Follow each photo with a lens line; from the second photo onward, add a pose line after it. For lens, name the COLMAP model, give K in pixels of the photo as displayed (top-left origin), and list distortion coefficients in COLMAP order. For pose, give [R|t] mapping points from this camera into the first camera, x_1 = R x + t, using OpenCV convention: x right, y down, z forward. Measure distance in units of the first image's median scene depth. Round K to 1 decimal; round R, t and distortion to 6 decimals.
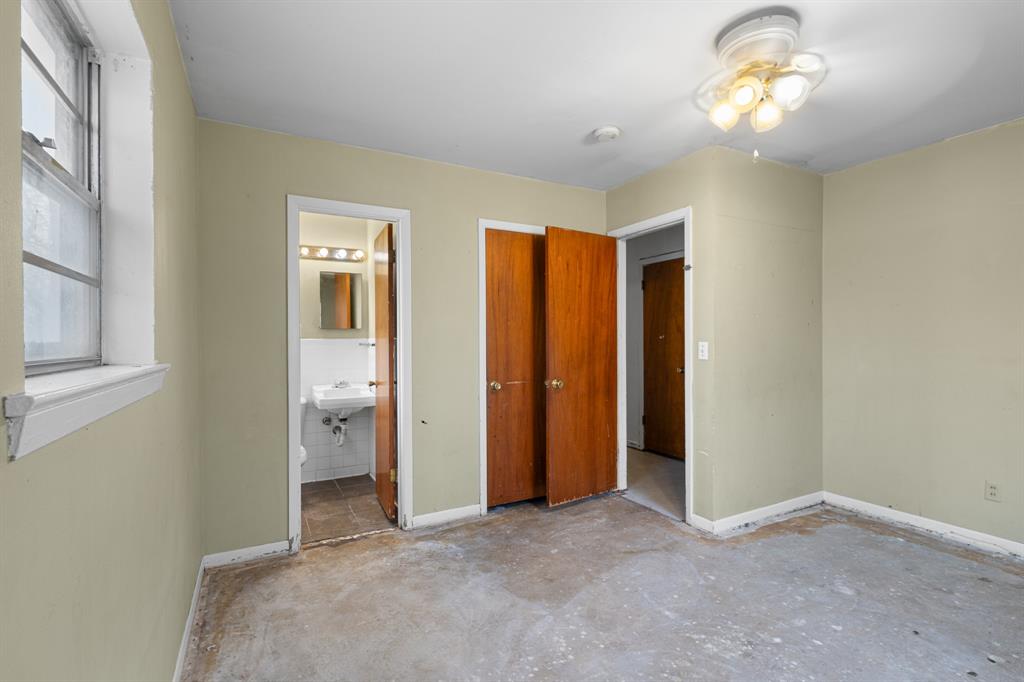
lens RADIAL K [[470.6, 0, 512.0], [0, 470.6, 340.9], [0, 0, 1]] dist [0.005117, -0.001481]
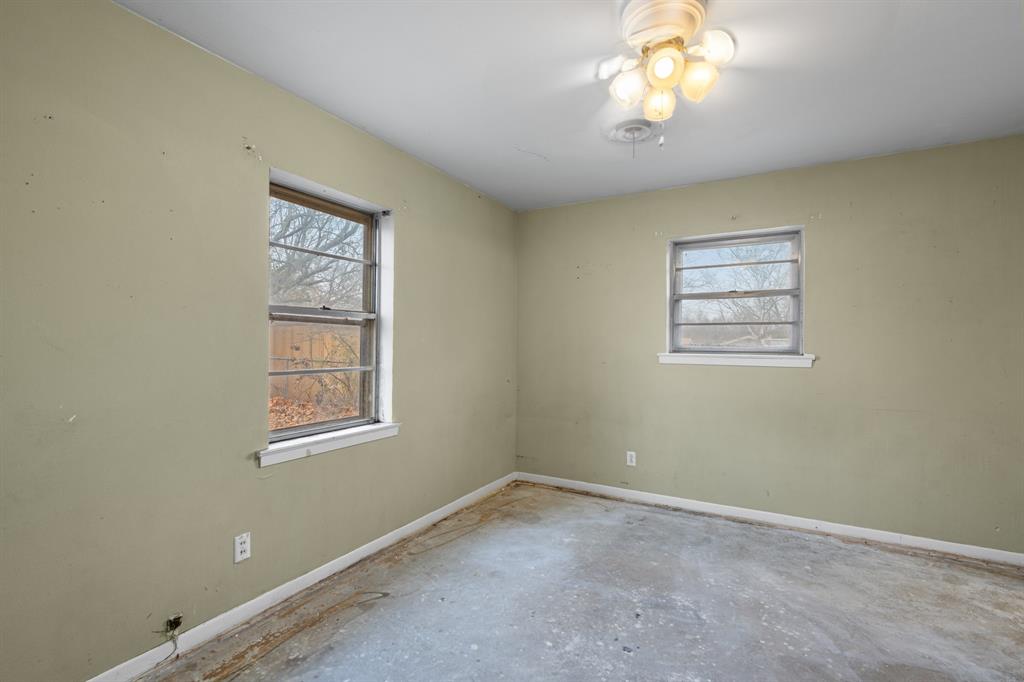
lens RADIAL K [[470.6, 0, 511.8], [0, 470.6, 341.2], [0, 0, 1]] dist [0.005117, -0.001481]
pose [[-0.847264, -0.001462, -0.531170, 1.092625], [-0.000911, 0.999999, -0.001299, -0.014207], [0.531171, -0.000616, -0.847264, 1.428767]]
